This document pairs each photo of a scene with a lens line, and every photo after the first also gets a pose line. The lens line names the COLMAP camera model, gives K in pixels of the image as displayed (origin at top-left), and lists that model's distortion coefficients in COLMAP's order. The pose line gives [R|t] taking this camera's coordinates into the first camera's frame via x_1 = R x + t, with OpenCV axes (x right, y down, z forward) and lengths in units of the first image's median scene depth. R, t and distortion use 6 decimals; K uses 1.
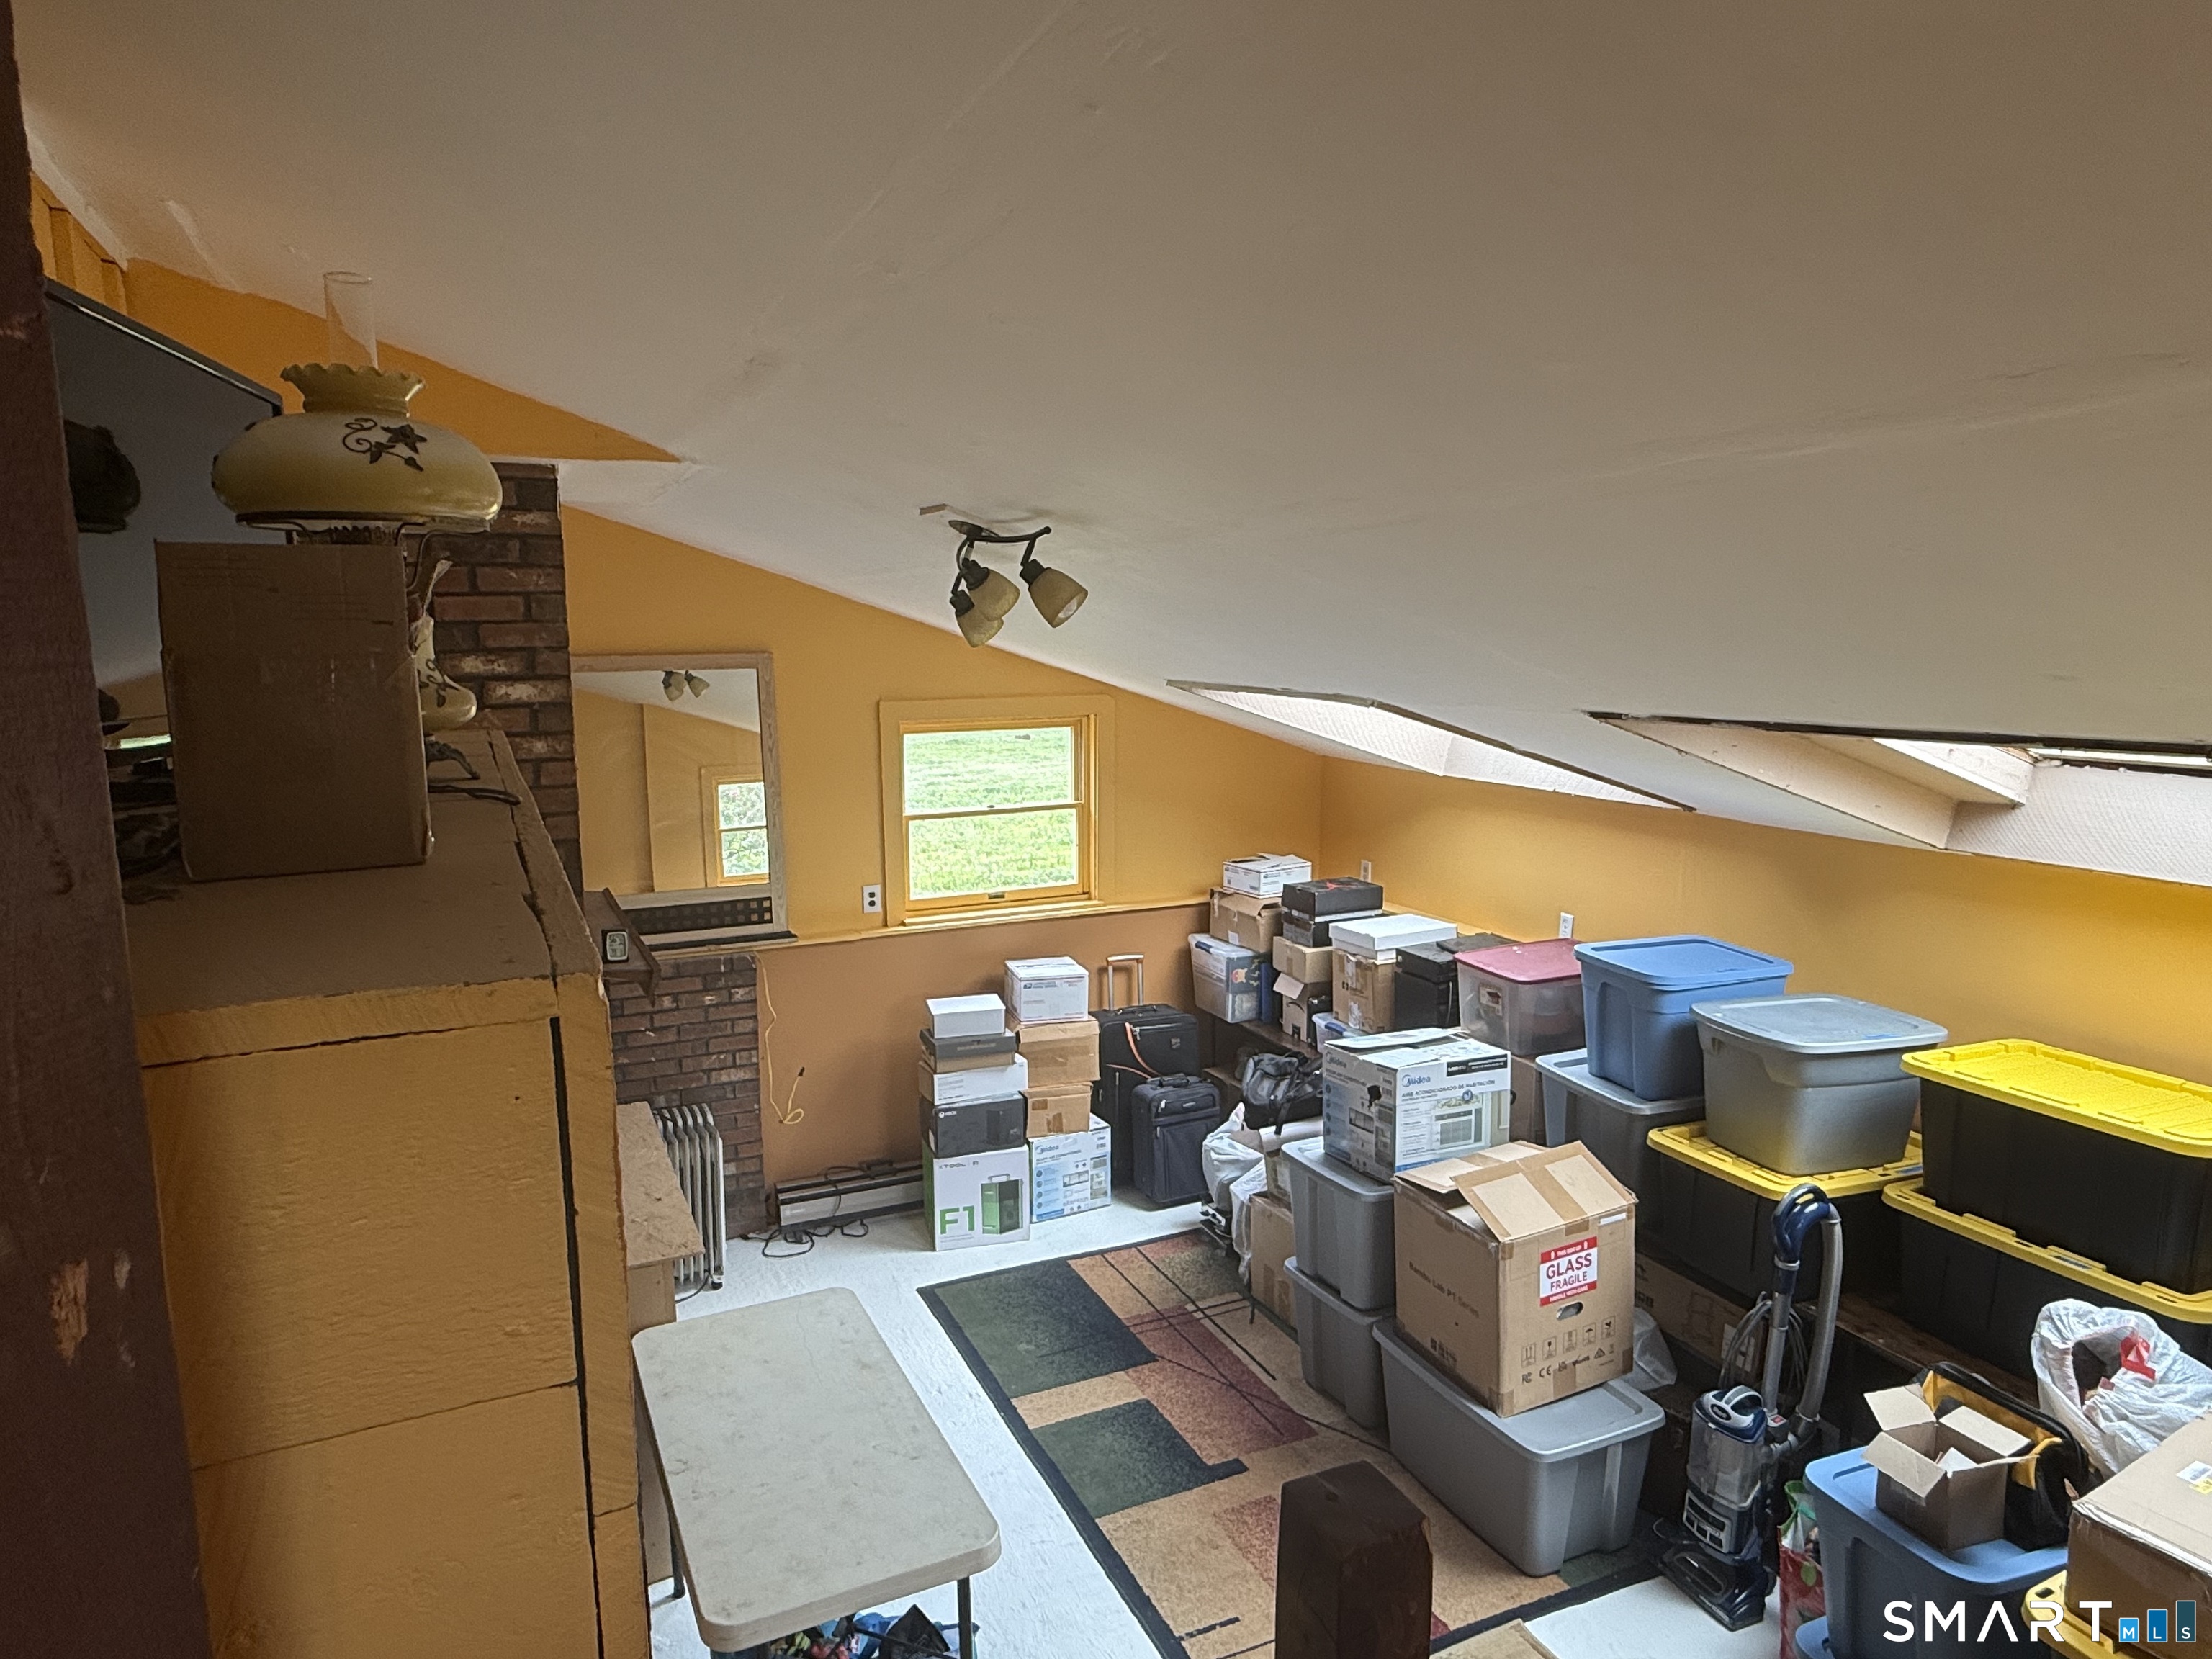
lens RADIAL K [[1372.1, 0, 1107.7], [0, 1372.1, 822.9], [0, 0, 1]] dist [0.001498, 0.000551]
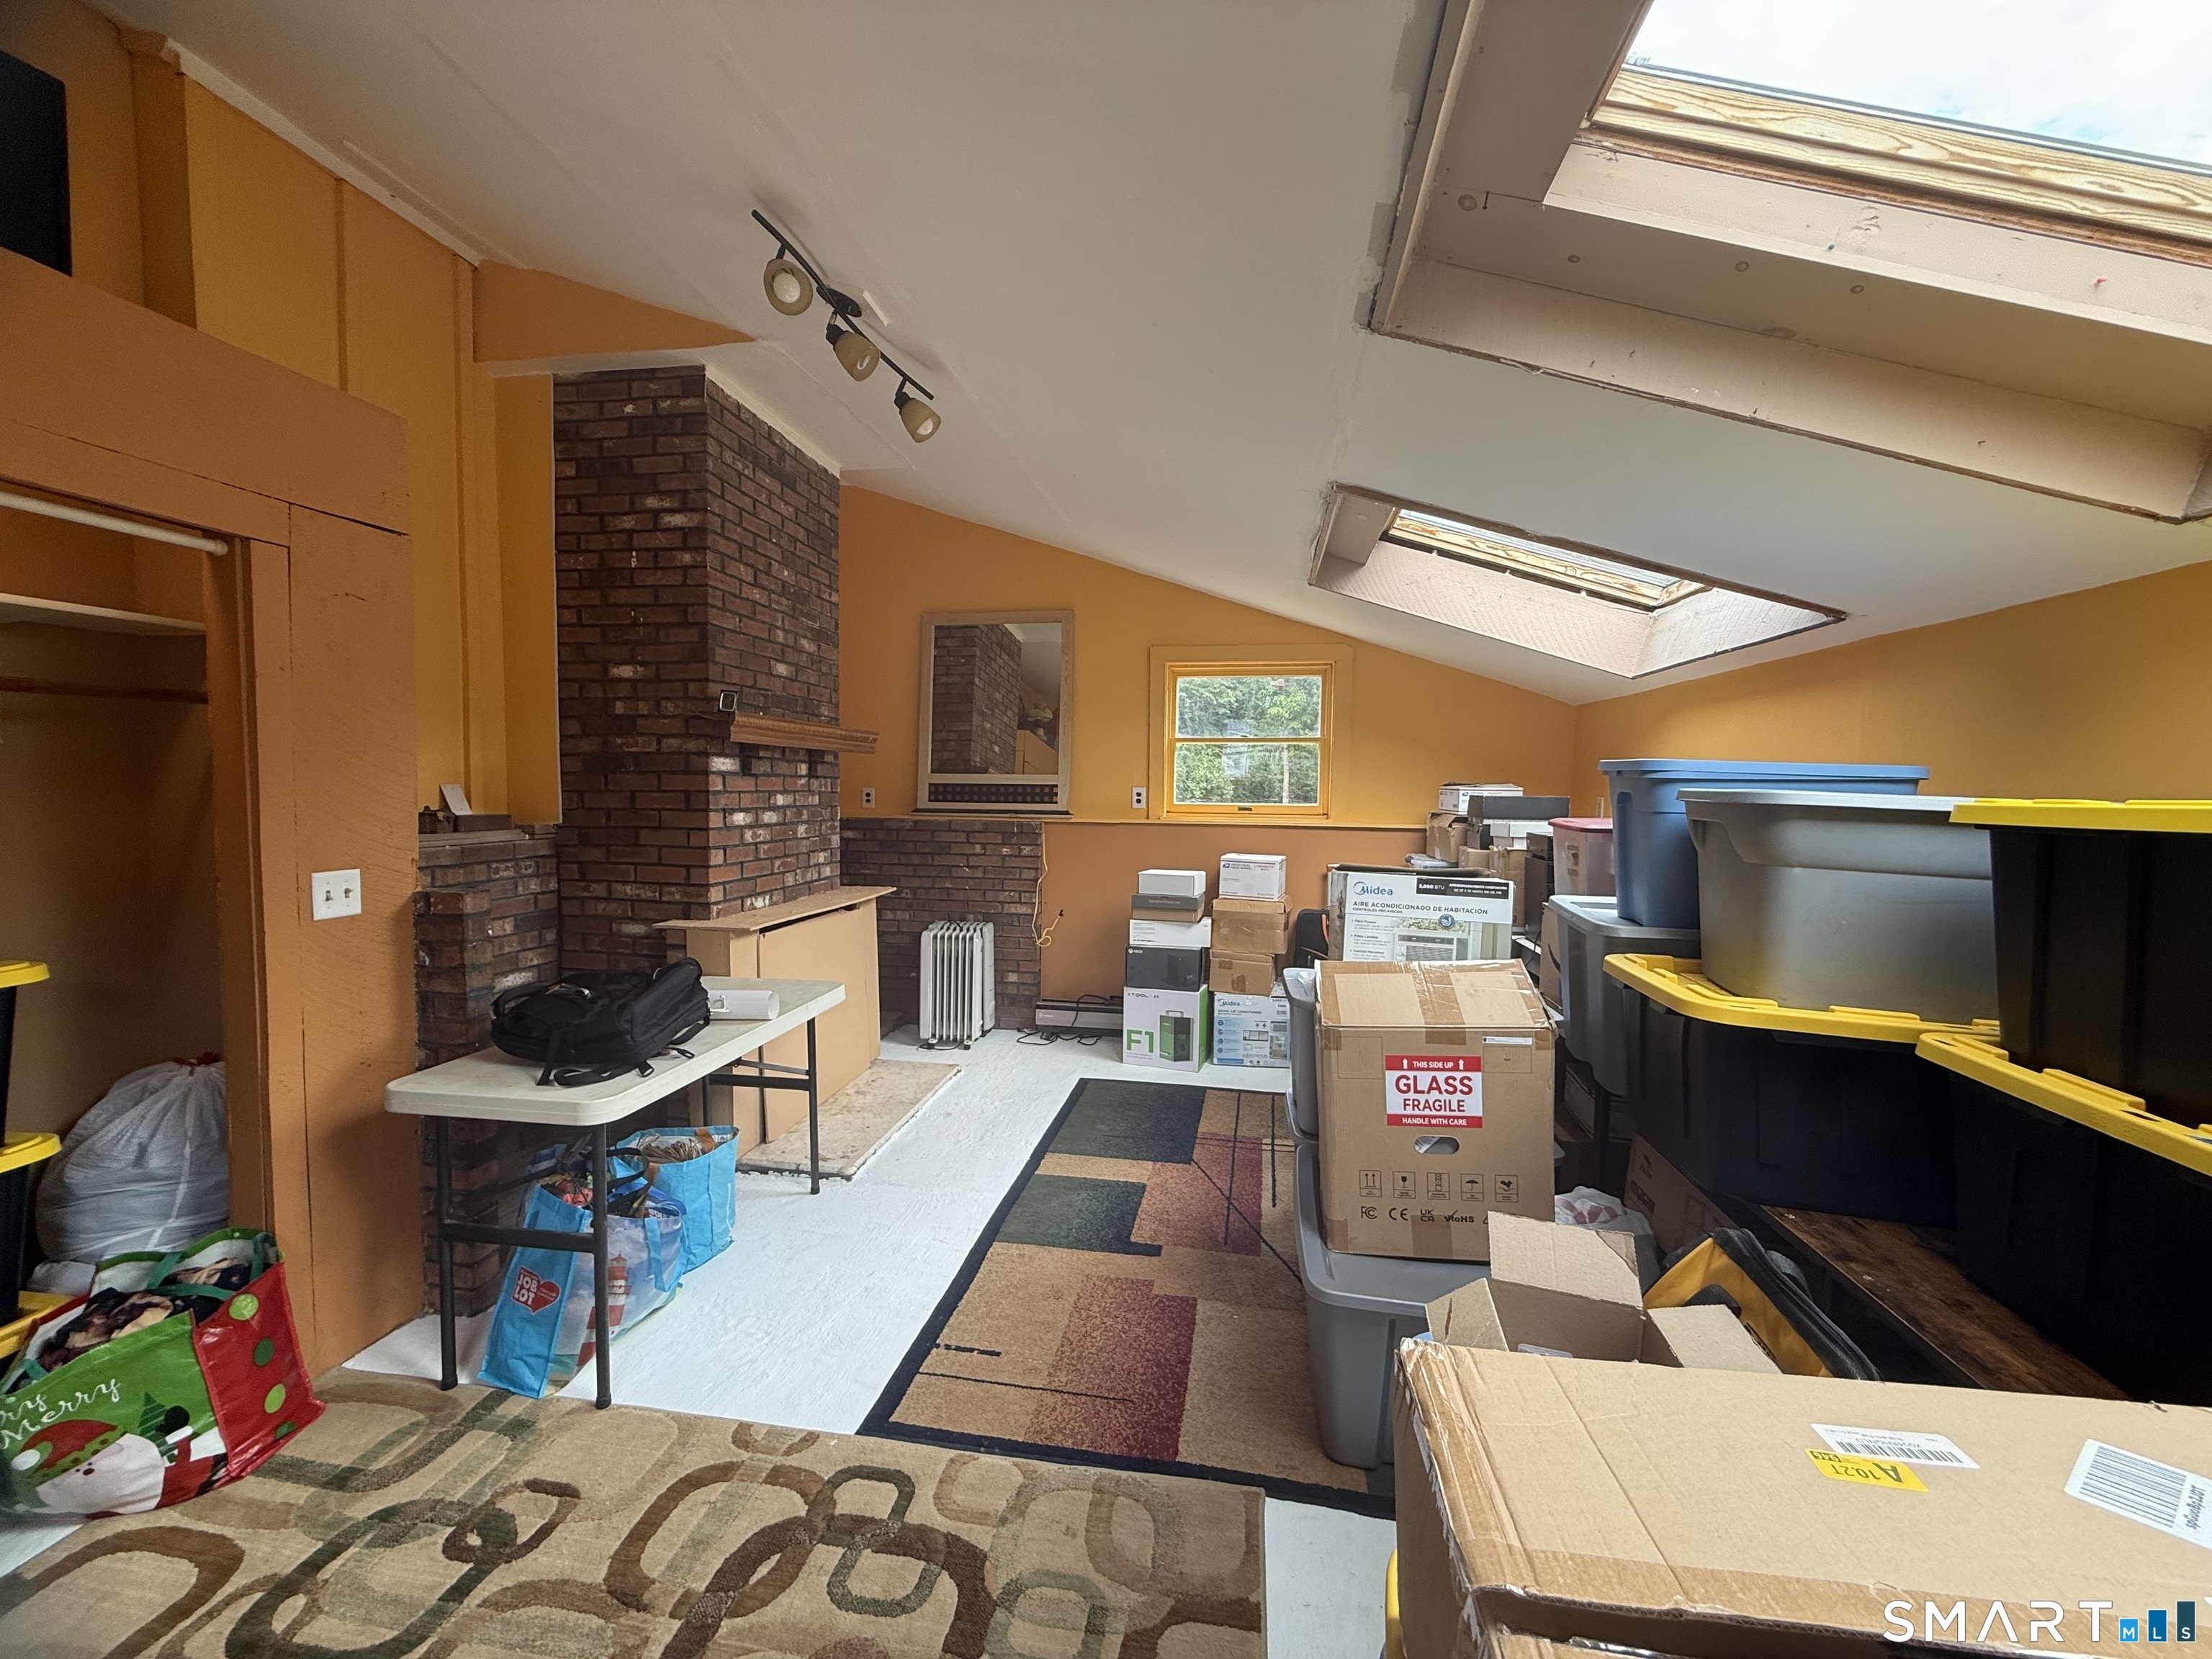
lens RADIAL K [[888.3, 0, 1105.1], [0, 888.3, 827.8], [0, 0, 1]] dist [0.001151, -0.000216]
pose [[0.821006, 0.045870, -0.569074, 0.404559], [-0.098462, 0.993208, -0.061996, 0.195791], [0.562365, 0.106931, 0.819946, 0.394290]]
